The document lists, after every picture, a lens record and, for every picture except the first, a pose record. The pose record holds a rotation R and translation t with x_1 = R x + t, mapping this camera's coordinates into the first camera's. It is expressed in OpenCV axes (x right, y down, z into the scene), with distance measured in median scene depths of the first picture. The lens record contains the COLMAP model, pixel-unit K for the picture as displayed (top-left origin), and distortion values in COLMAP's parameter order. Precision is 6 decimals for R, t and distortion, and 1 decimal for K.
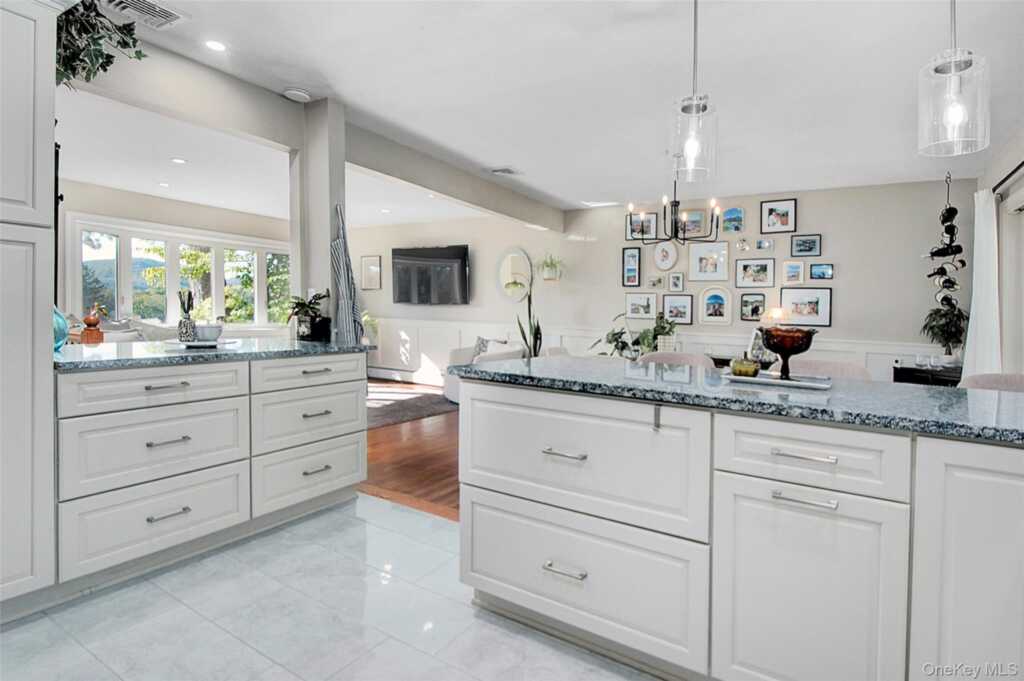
lens RADIAL K [[503.8, 0, 514.1], [0, 503.8, 373.5], [0, 0, 1]] dist [0.026595, -0.033412]
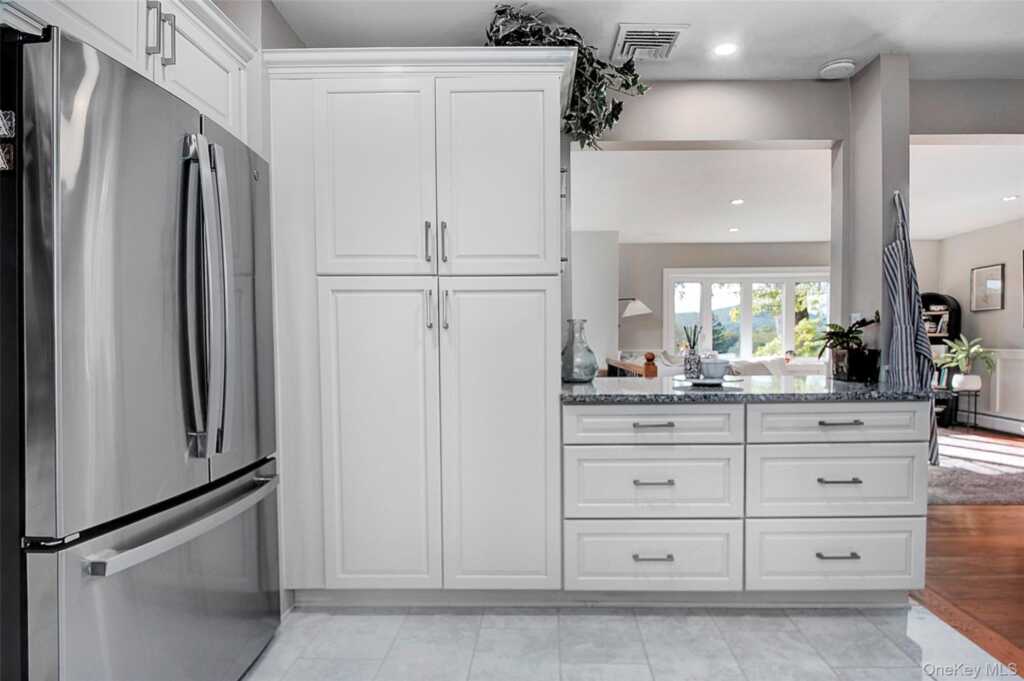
lens RADIAL K [[503.8, 0, 514.1], [0, 503.8, 373.5], [0, 0, 1]] dist [0.026595, -0.033412]
pose [[0.509355, 0.023167, -0.860245, -0.000153], [-0.079202, 0.996657, -0.020056, -0.023989], [0.856904, 0.078348, 0.509487, 0.209632]]
